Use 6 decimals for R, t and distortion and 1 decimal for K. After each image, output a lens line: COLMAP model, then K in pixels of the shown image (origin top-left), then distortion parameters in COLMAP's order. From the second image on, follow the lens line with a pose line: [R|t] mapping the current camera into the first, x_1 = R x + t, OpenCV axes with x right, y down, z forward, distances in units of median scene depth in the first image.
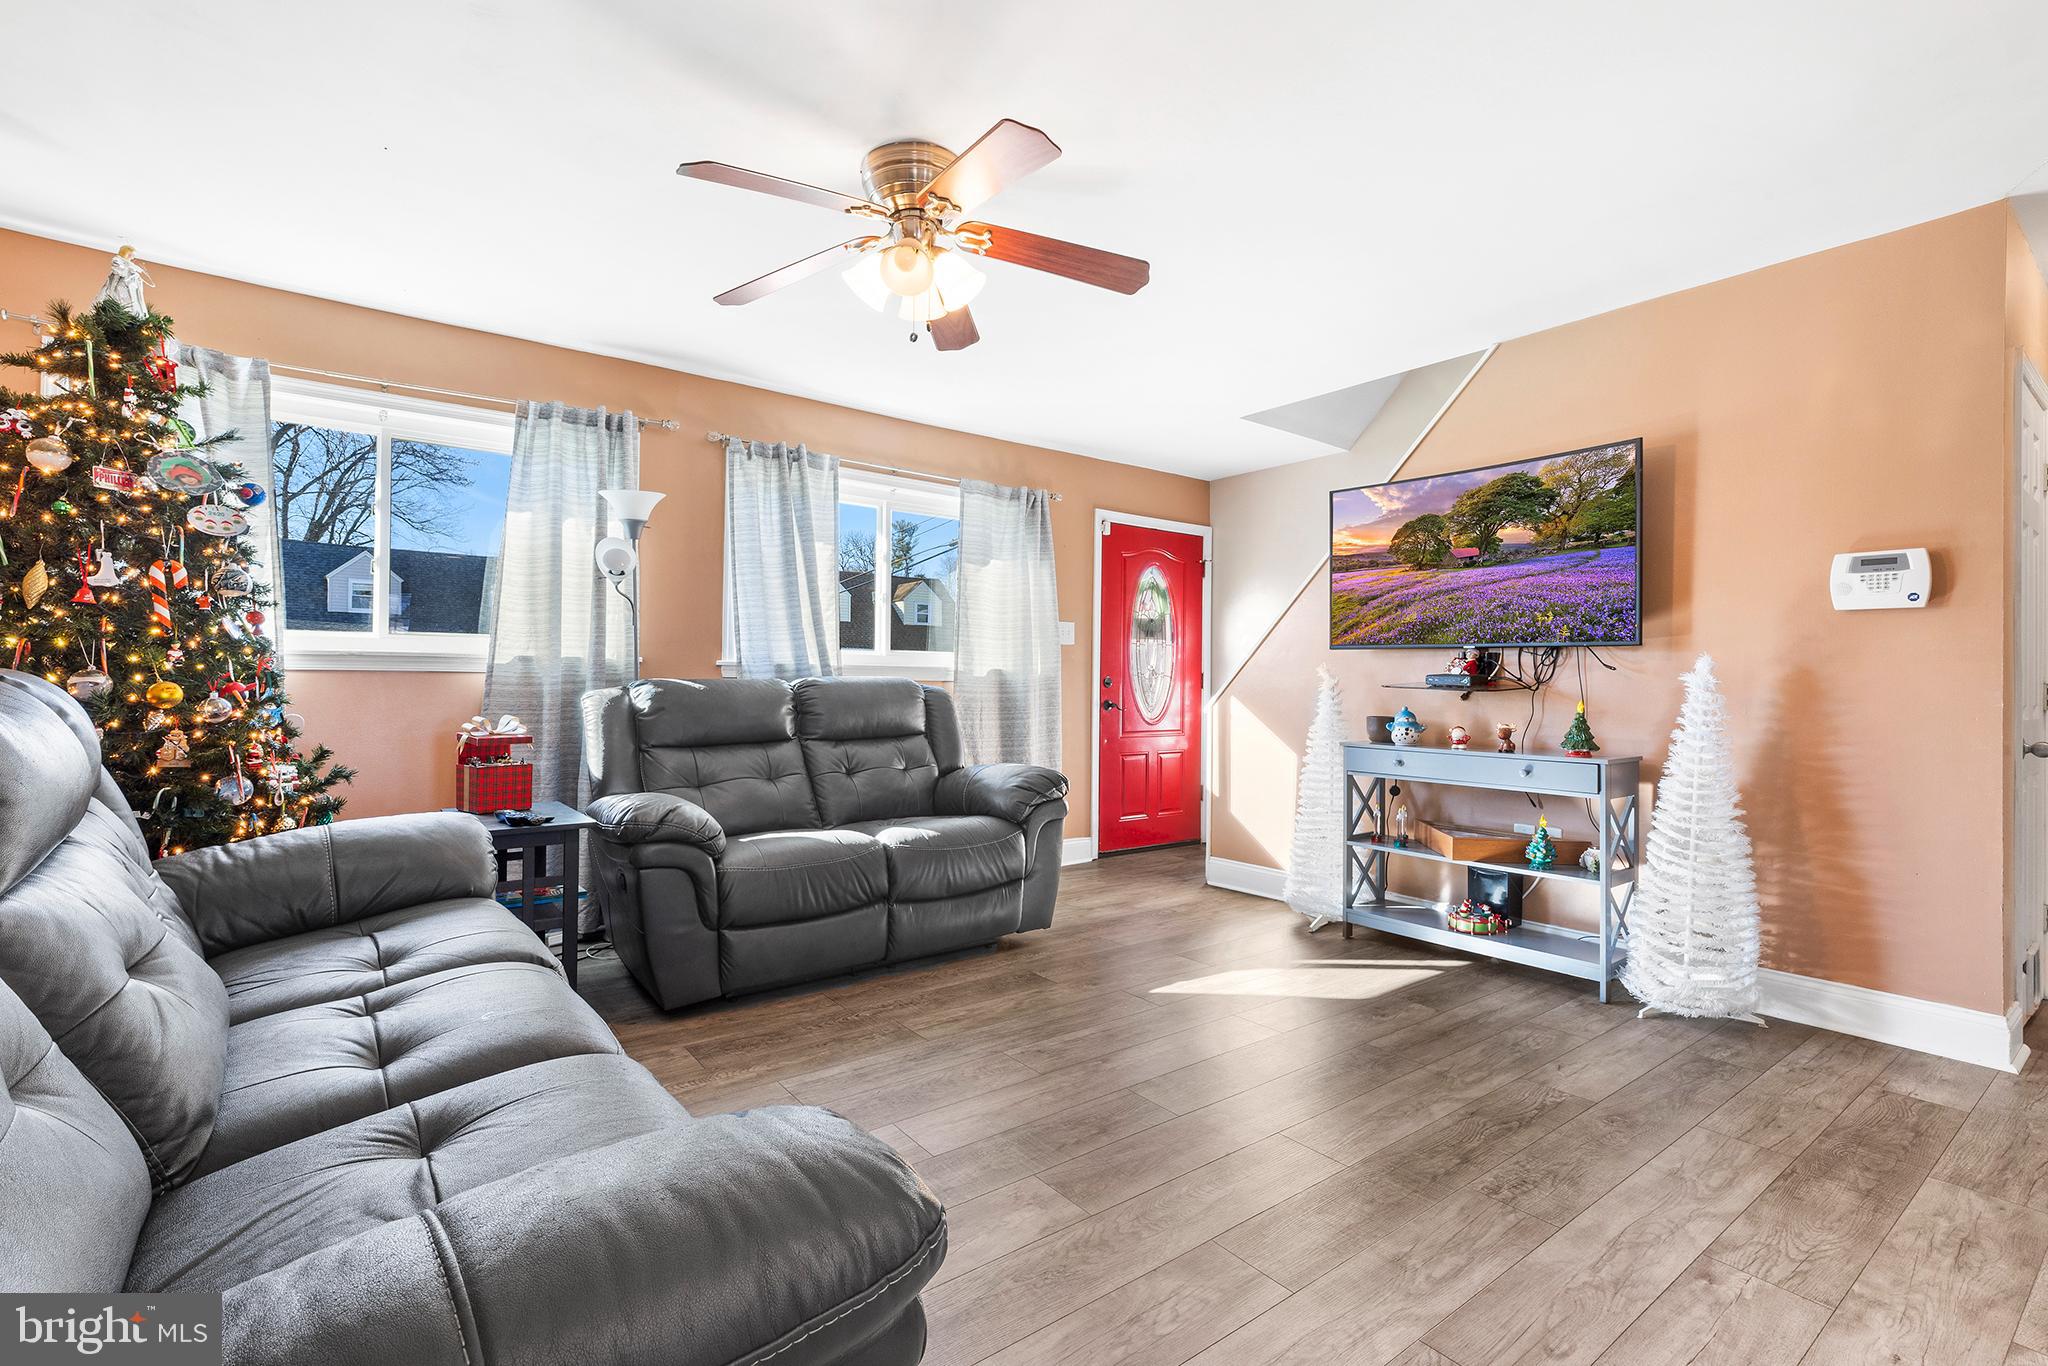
lens RADIAL K [[921.9, 0, 1031.3], [0, 921.9, 668.4], [0, 0, 1]] dist [0.004804, 0.000528]
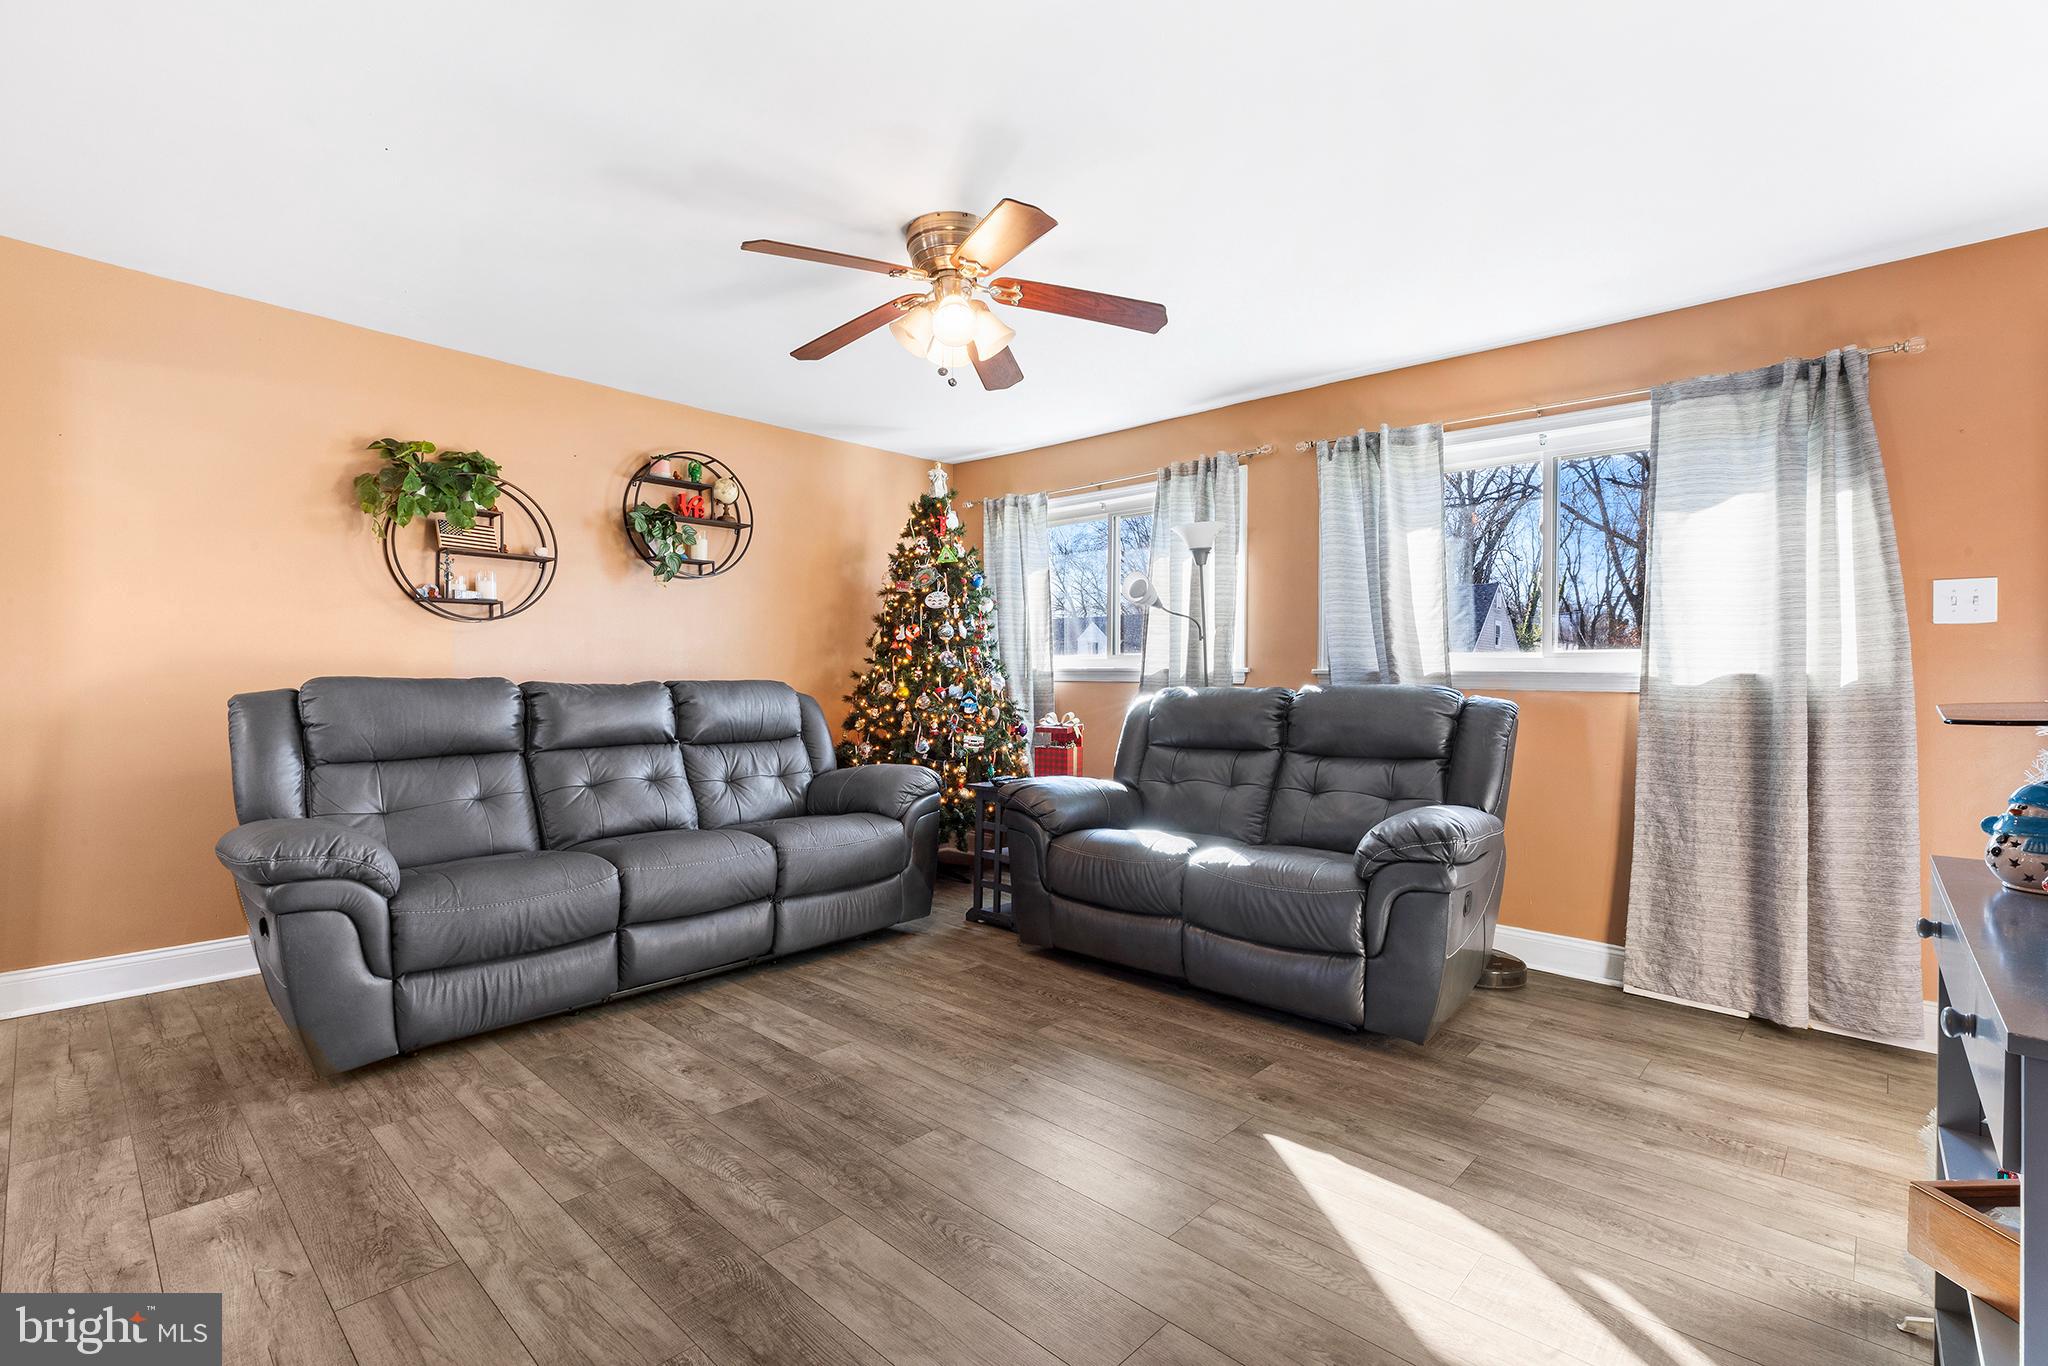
lens RADIAL K [[917.5, 0, 1024.0], [0, 917.5, 683.0], [0, 0, 1]] dist [0.004608, 0.000449]
pose [[0.173406, -0.004075, -0.984842, 0.833780], [0.004134, 0.999986, -0.003409, 0.011791], [0.984842, -0.003480, 0.173421, 0.748095]]
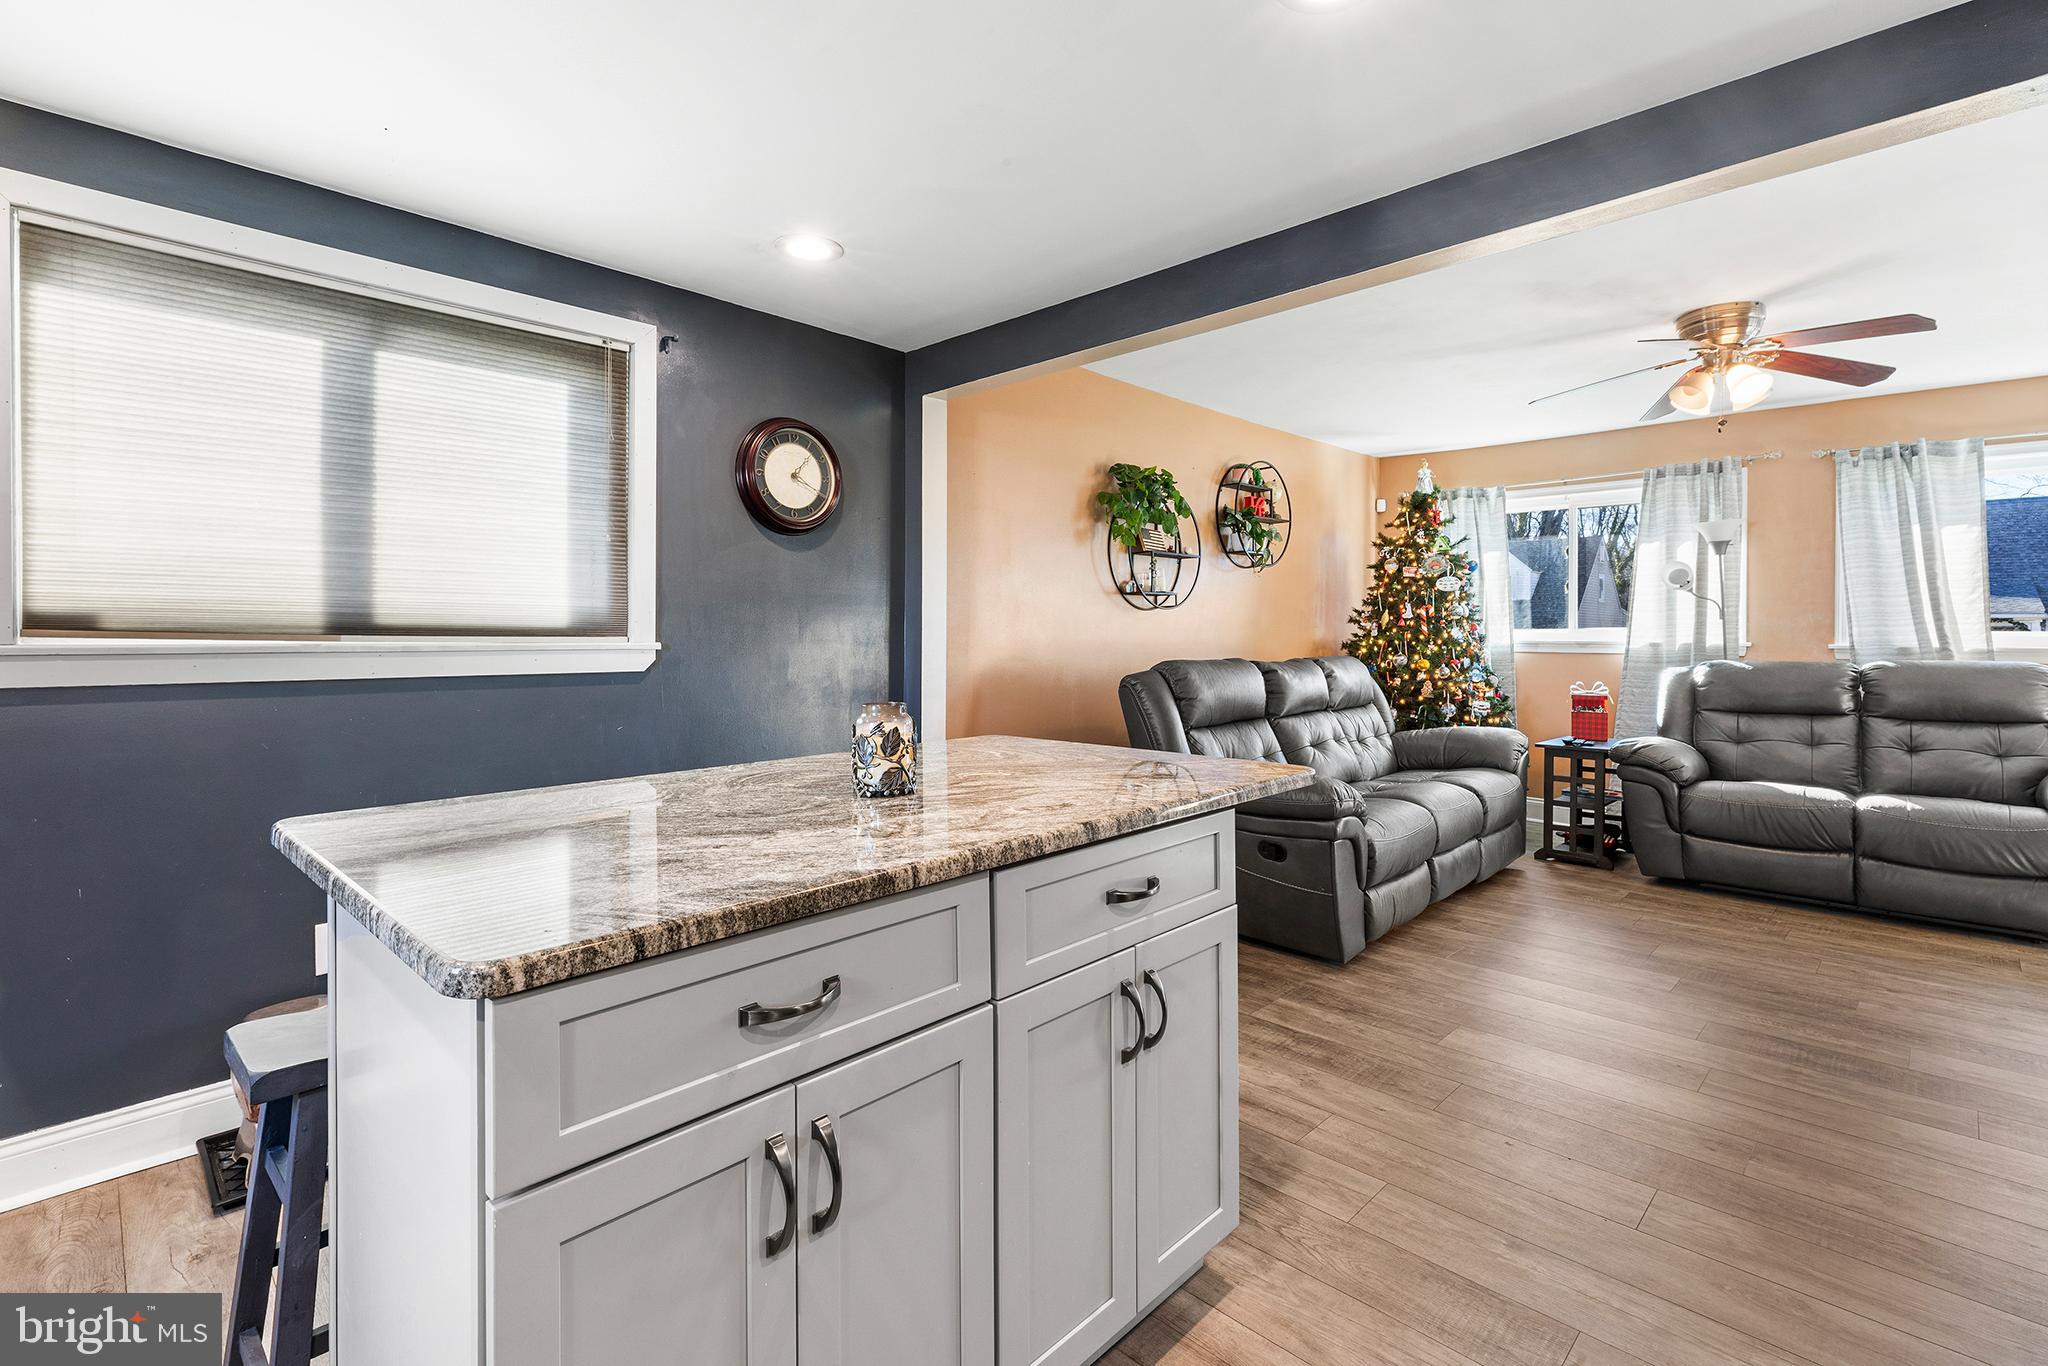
lens RADIAL K [[935.3, 0, 1025.4], [0, 935.3, 635.2], [0, 0, 1]] dist [0.002470, -0.000333]
pose [[0.143923, -0.007245, -0.989562, 0.975408], [0.009353, 0.999938, -0.005961, -0.032716], [0.989545, -0.008398, 0.143982, -0.241054]]
